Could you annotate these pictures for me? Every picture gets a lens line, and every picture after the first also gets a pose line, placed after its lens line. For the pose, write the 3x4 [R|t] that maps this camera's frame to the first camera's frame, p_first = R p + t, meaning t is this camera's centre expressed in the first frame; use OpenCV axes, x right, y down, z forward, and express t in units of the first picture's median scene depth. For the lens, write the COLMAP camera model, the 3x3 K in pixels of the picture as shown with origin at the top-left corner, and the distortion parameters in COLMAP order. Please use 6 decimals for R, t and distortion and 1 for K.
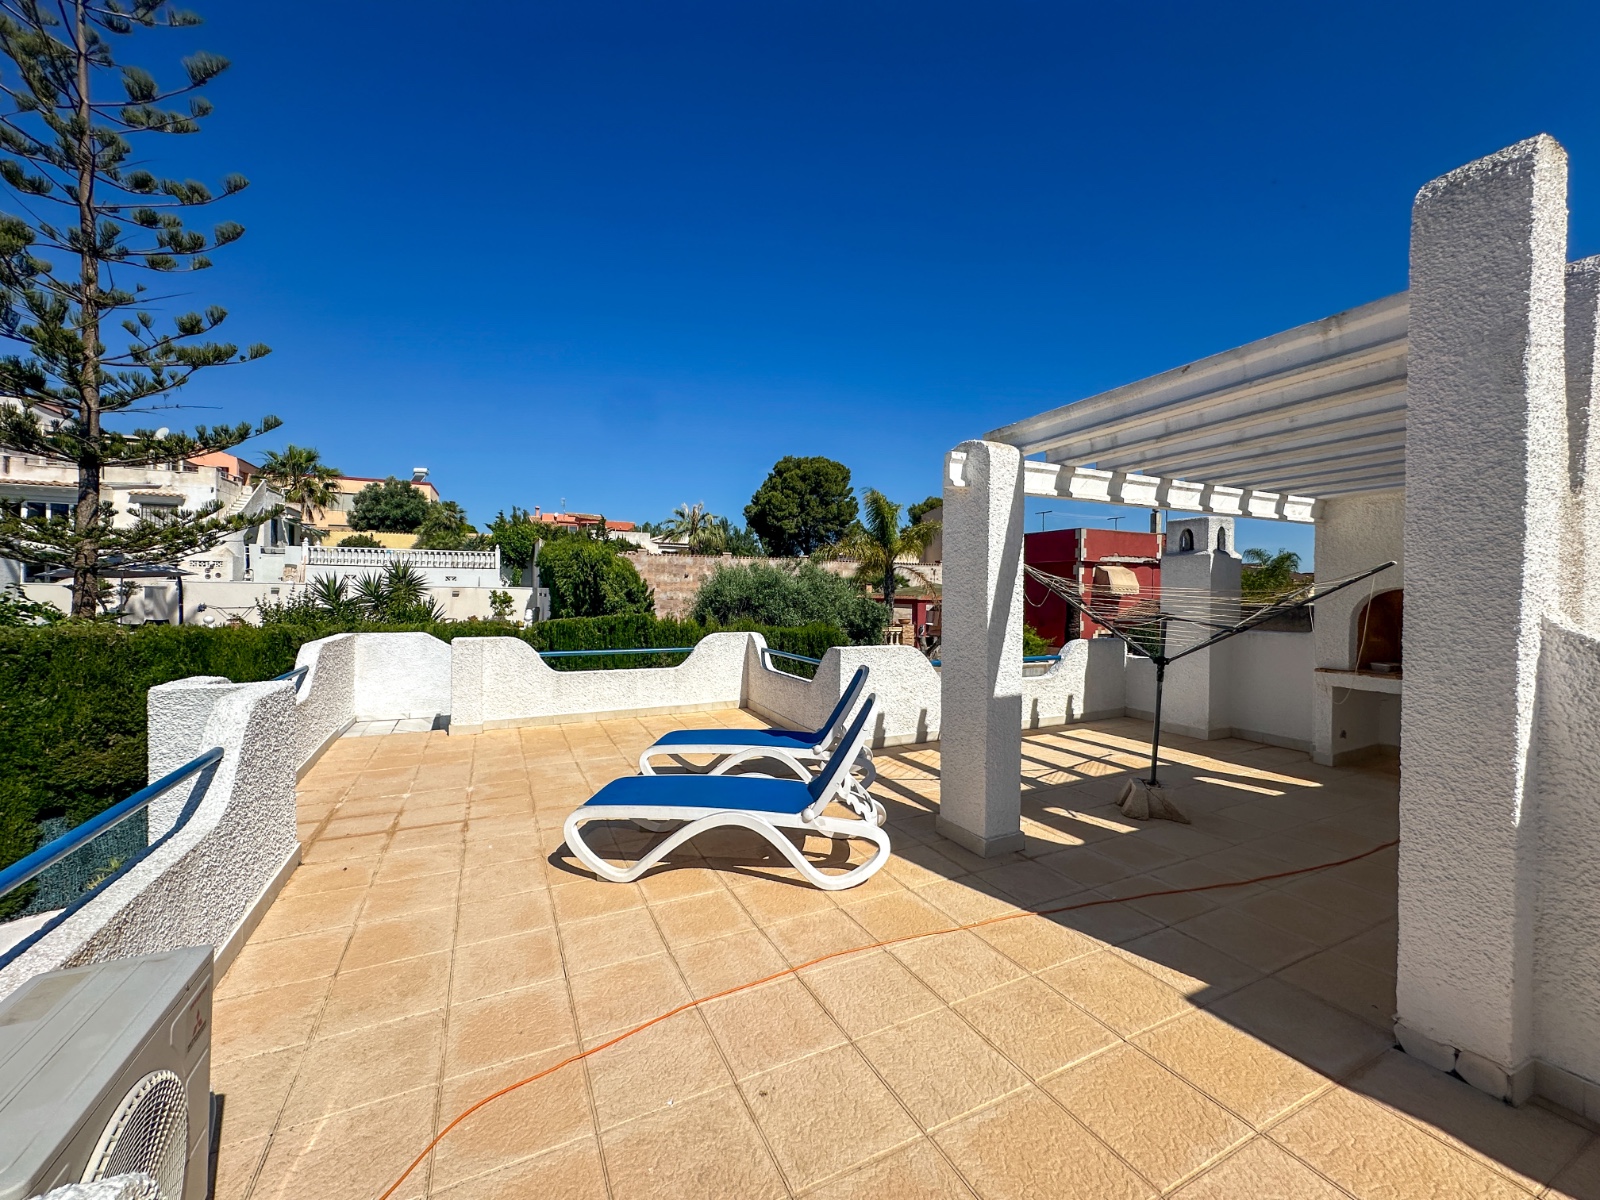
lens RADIAL K [[635.0, 0, 800.0], [0, 635.0, 600.0], [0, 0, 1]] dist [-0.001193, 0.000220]
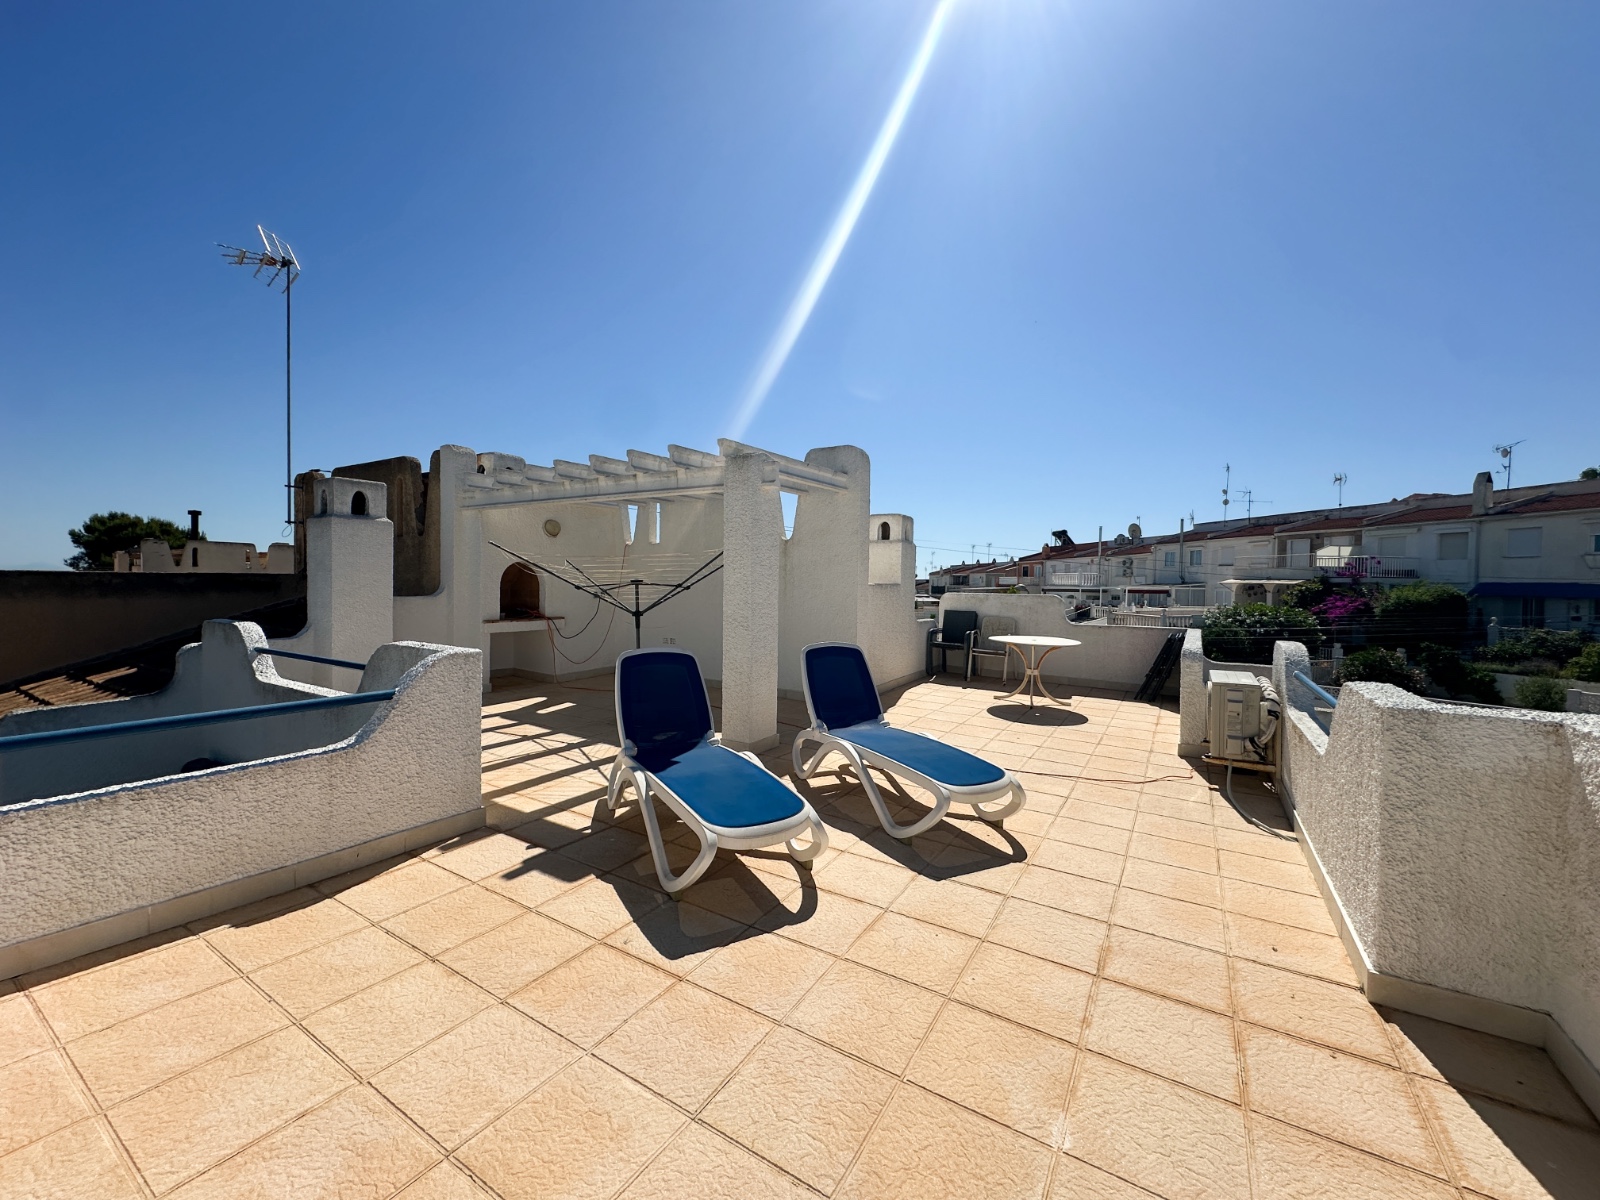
lens RADIAL K [[635.0, 0, 800.0], [0, 635.0, 600.0], [0, 0, 1]] dist [-0.001193, 0.000220]
pose [[-0.527541, -0.043825, 0.848399, -0.806461], [-0.019014, 0.999027, 0.039782, 0.002612], [-0.849317, 0.004855, -0.527861, 1.447595]]
